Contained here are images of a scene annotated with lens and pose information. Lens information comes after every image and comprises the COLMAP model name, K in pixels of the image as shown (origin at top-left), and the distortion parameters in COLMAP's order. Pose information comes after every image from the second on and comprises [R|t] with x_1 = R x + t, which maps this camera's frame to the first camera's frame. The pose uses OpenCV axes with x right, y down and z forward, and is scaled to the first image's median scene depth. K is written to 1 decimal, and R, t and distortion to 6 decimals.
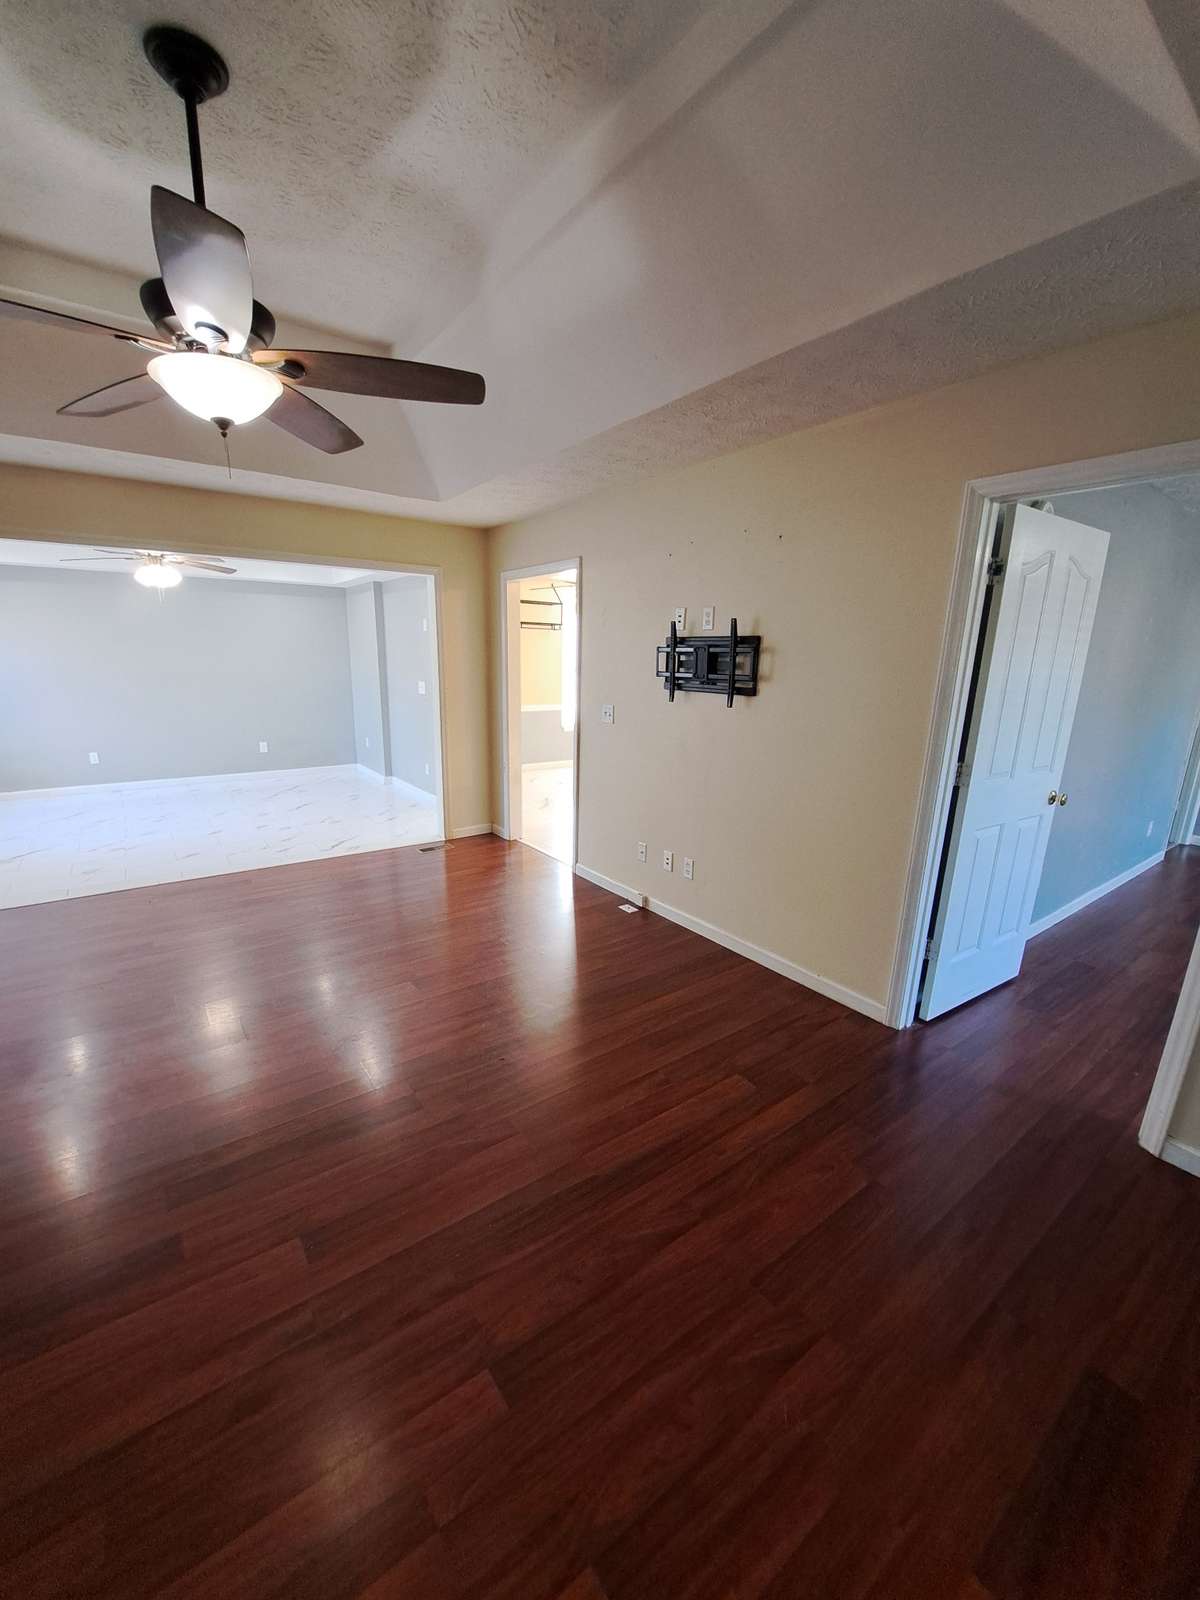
lens RADIAL K [[641.3, 0, 604.6], [0, 641.3, 832.8], [0, 0, 1]] dist [-0.014664, -0.000017]
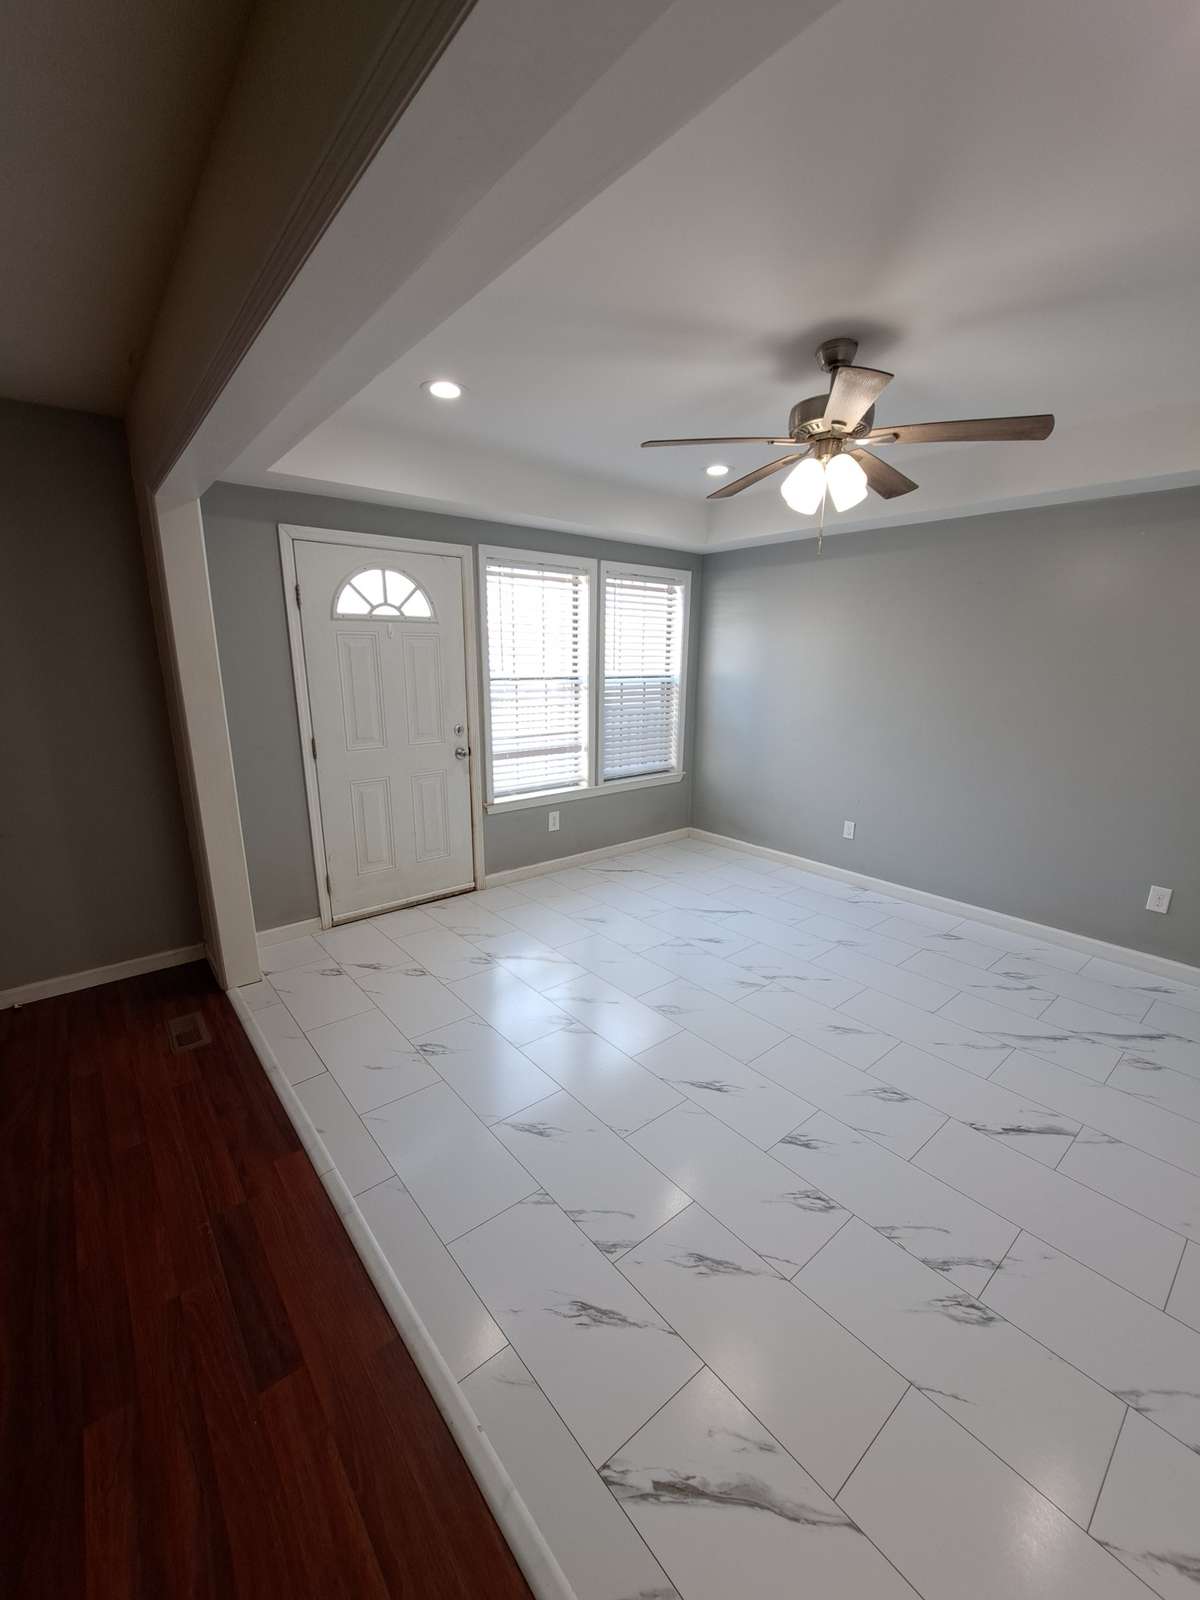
lens RADIAL K [[648.1, 0, 603.1], [0, 648.1, 825.3], [0, 0, 1]] dist [-0.001940, -0.000087]
pose [[0.070890, 0.243101, -0.967407, -0.172437], [-0.272625, 0.937642, 0.215644, -0.171947], [0.959505, 0.248452, 0.132745, 0.598037]]
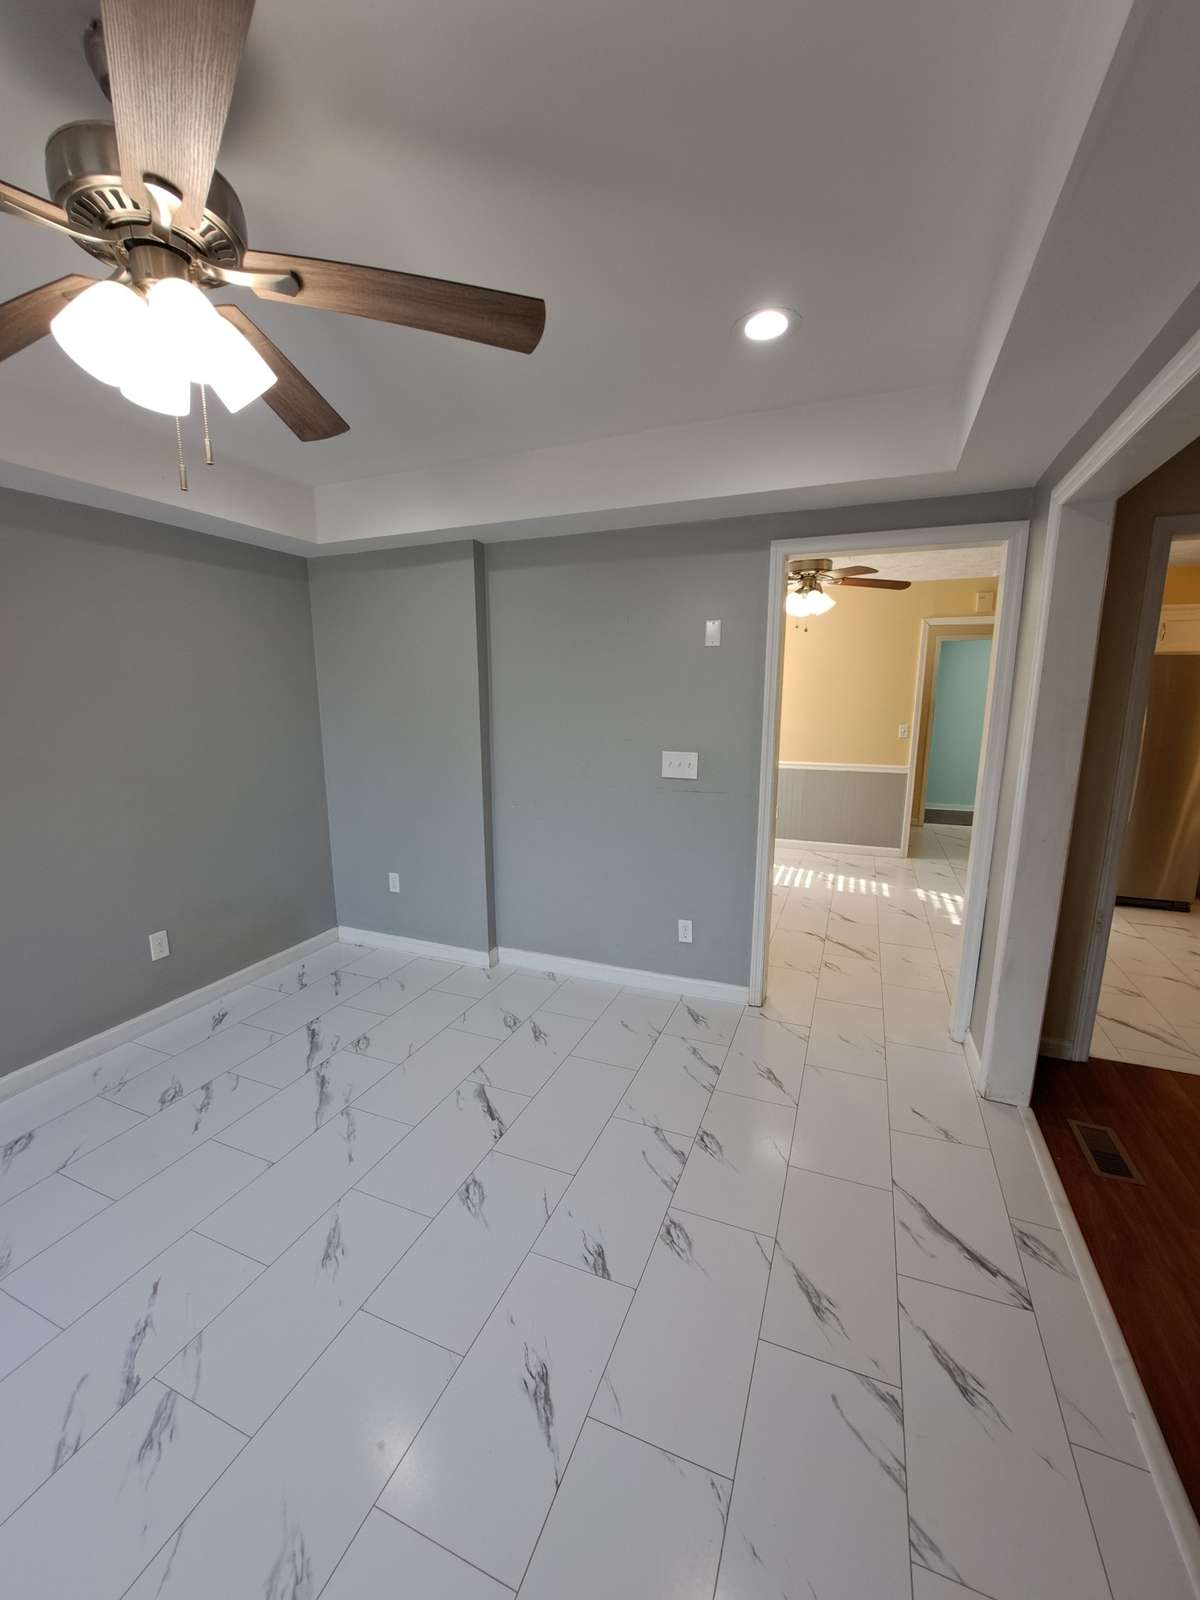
lens RADIAL K [[641.3, 0, 604.6], [0, 641.3, 832.8], [0, 0, 1]] dist [-0.014664, -0.000017]
pose [[0.850145, -0.134357, 0.509119, -0.496057], [0.157630, 0.987495, -0.002615, -0.158623], [-0.502401, 0.082475, 0.860692, 0.538784]]
